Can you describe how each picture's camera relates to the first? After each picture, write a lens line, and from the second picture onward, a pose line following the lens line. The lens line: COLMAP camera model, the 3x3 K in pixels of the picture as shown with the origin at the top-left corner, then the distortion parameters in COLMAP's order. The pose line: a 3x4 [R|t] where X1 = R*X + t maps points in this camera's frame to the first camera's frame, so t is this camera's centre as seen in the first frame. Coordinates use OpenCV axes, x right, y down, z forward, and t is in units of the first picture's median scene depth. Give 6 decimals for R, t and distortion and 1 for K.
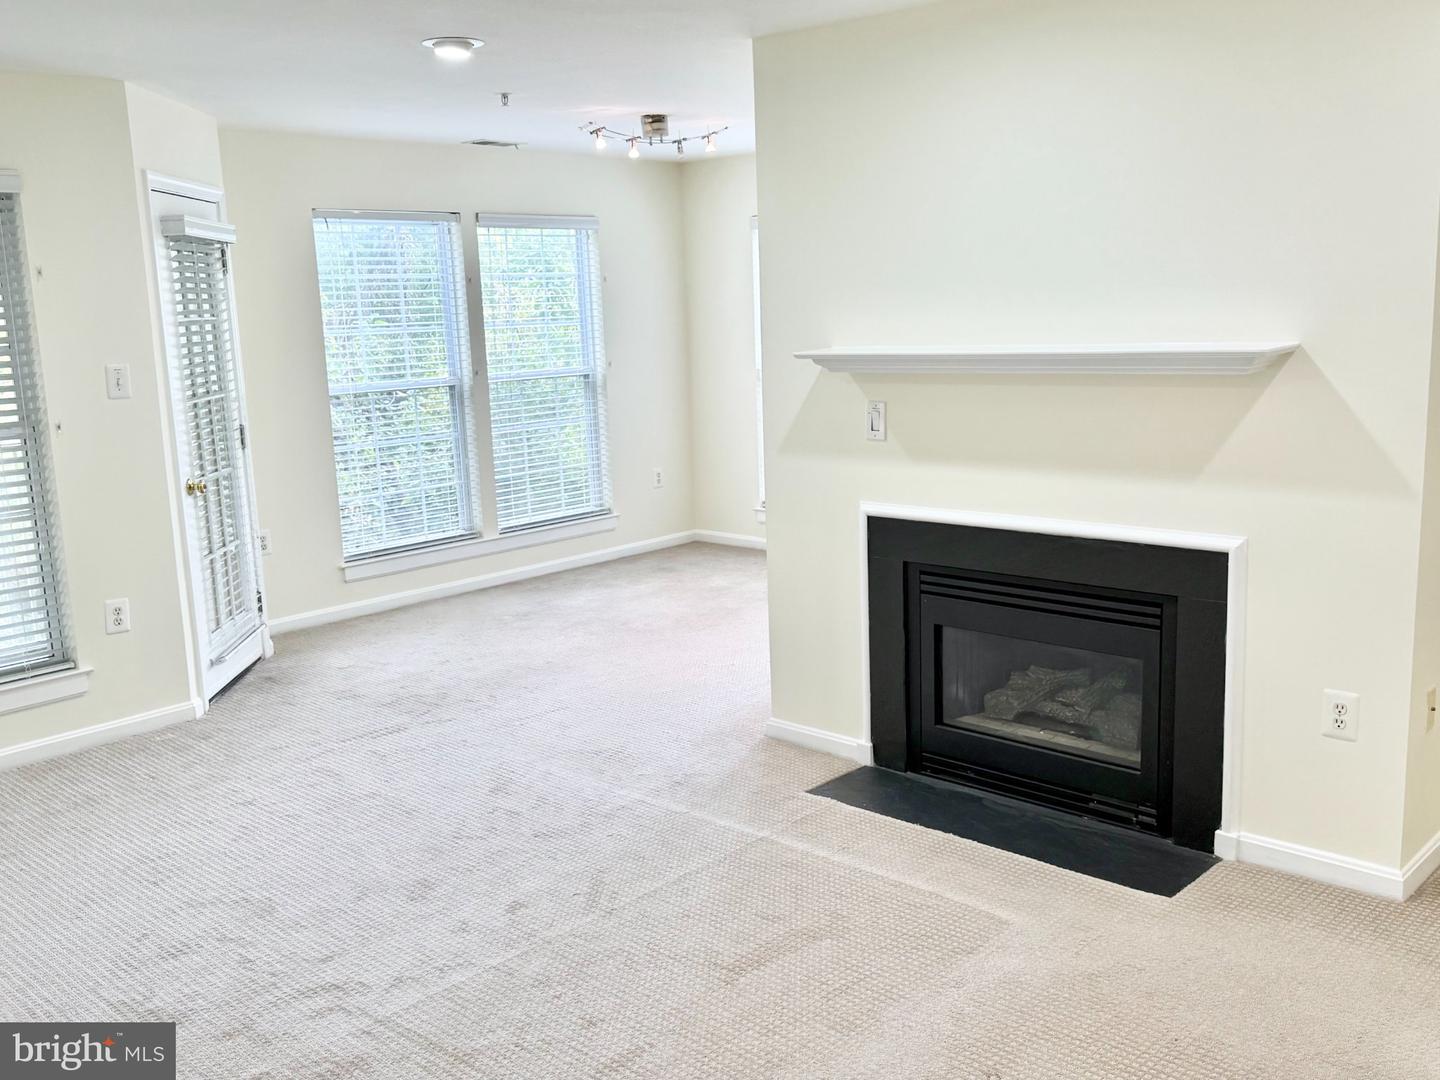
lens RADIAL K [[1360.4, 0, 723.0], [0, 1360.4, 557.0], [0, 0, 1]] dist [0.162897, -0.322054]
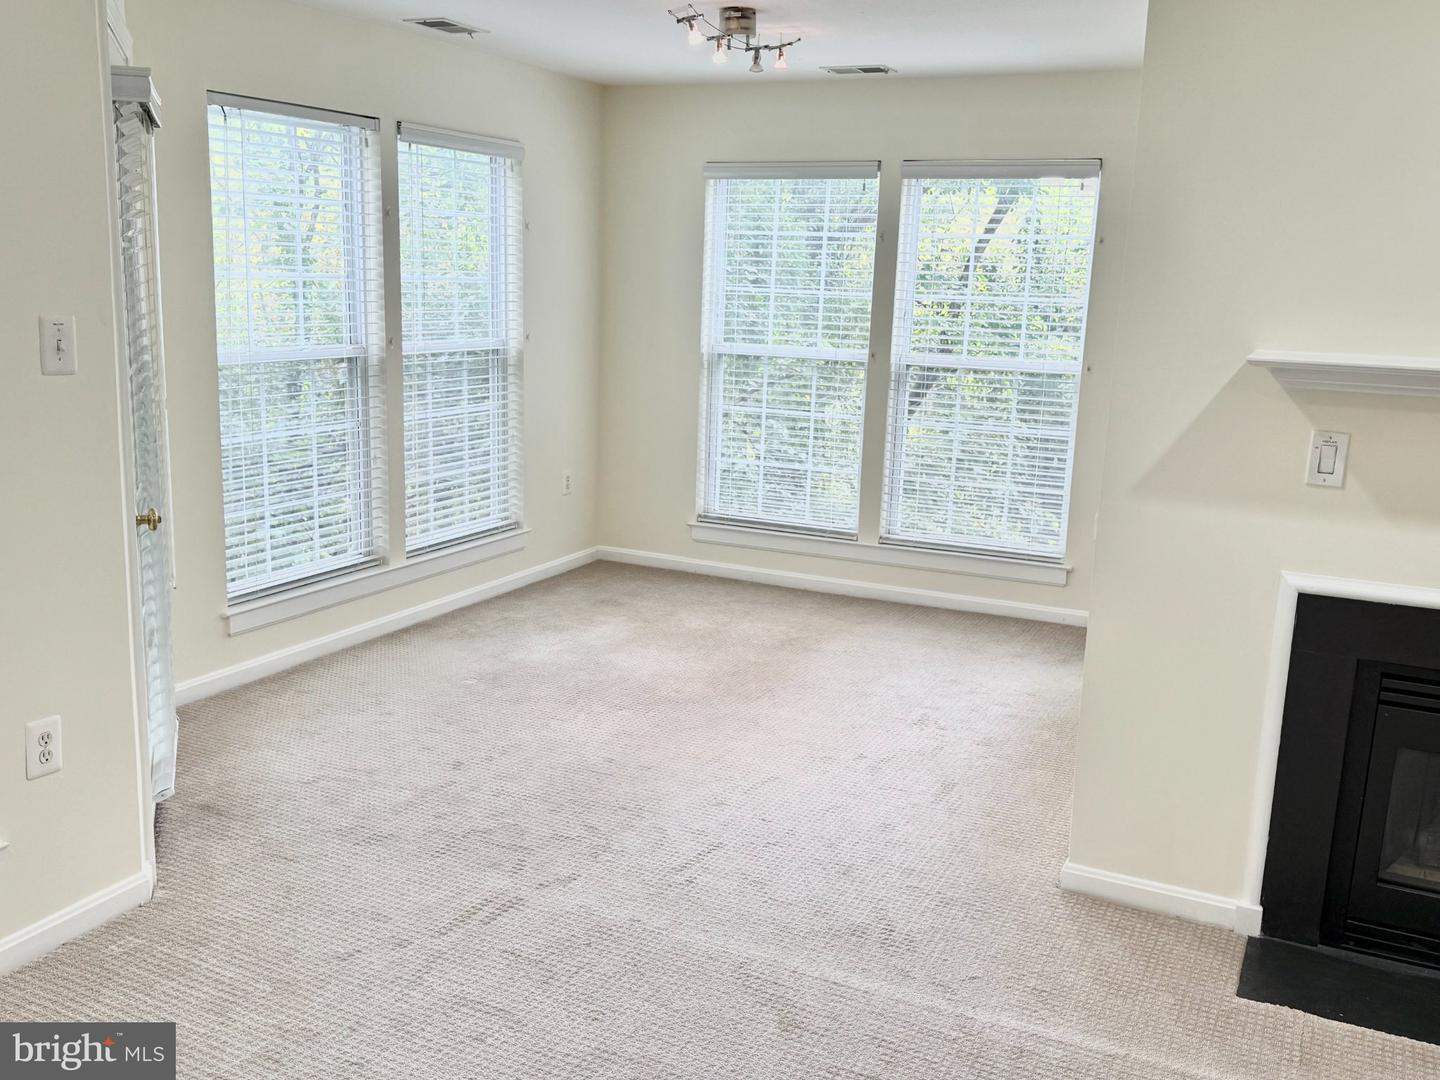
lens RADIAL K [[1360.4, 0, 723.0], [0, 1360.4, 557.0], [0, 0, 1]] dist [0.162897, -0.322054]
pose [[0.952306, 0.004330, 0.305115, -0.340251], [-0.010513, 0.999771, 0.018622, -0.050761], [-0.304965, -0.020942, 0.952133, 0.355201]]
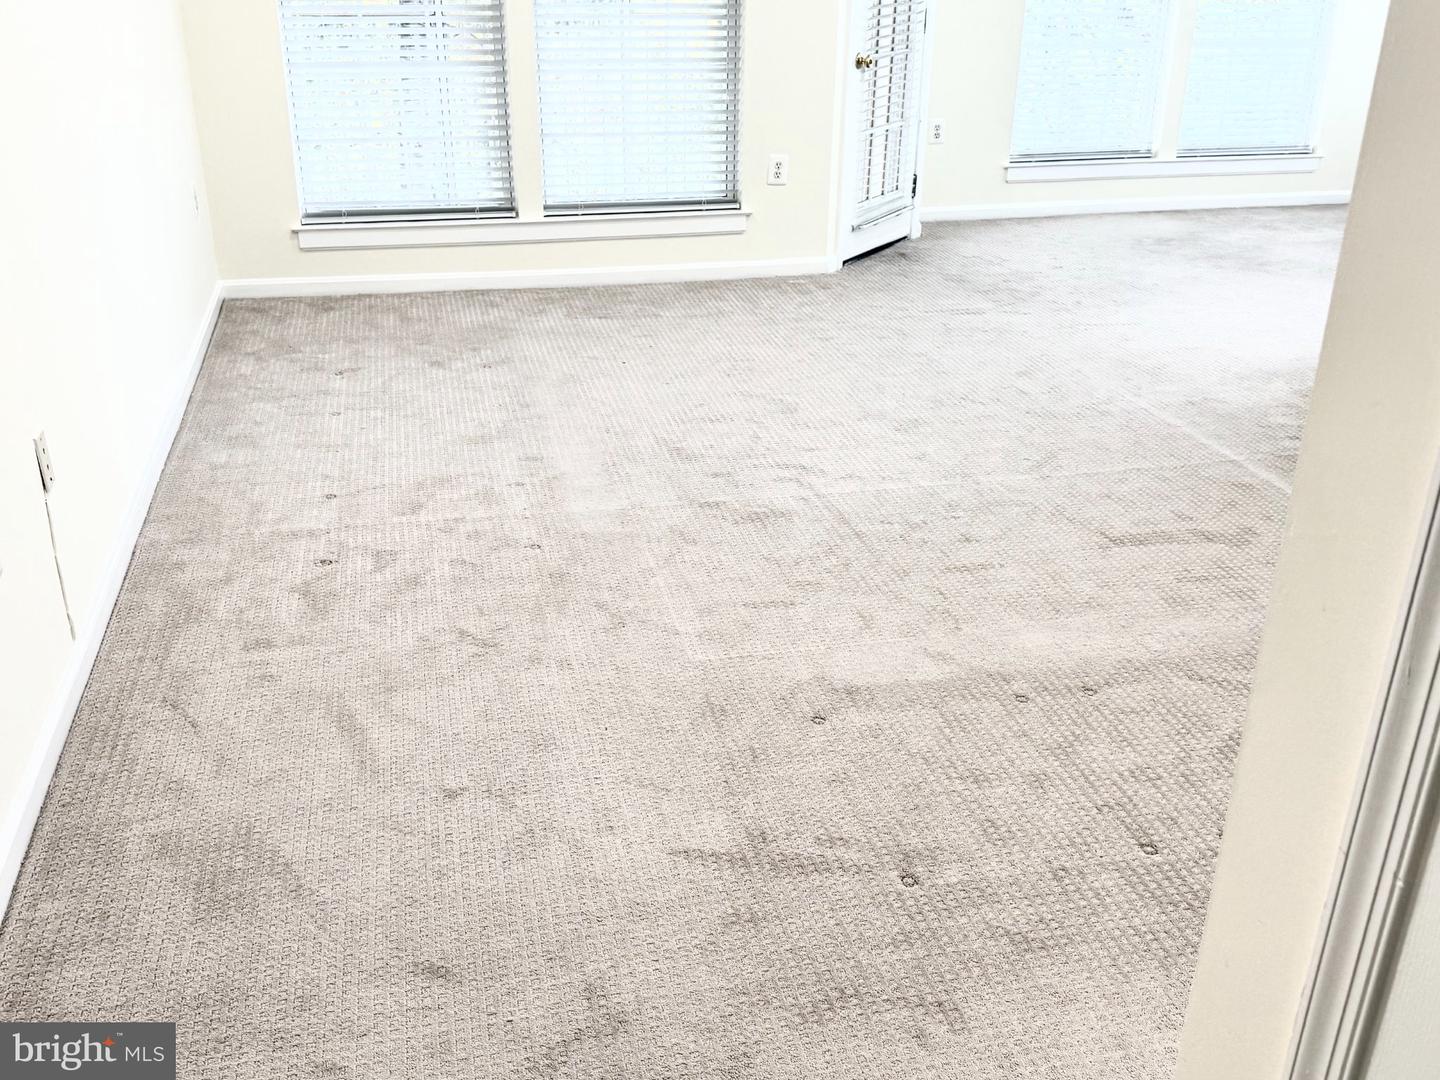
lens RADIAL K [[1360.4, 0, 723.0], [0, 1360.4, 557.0], [0, 0, 1]] dist [0.162897, -0.322054]
pose [[0.835177, 0.273166, -0.477347, 0.172766], [-0.146062, 0.946931, 0.286336, 0.026097], [0.530232, -0.169418, 0.830754, -0.054589]]
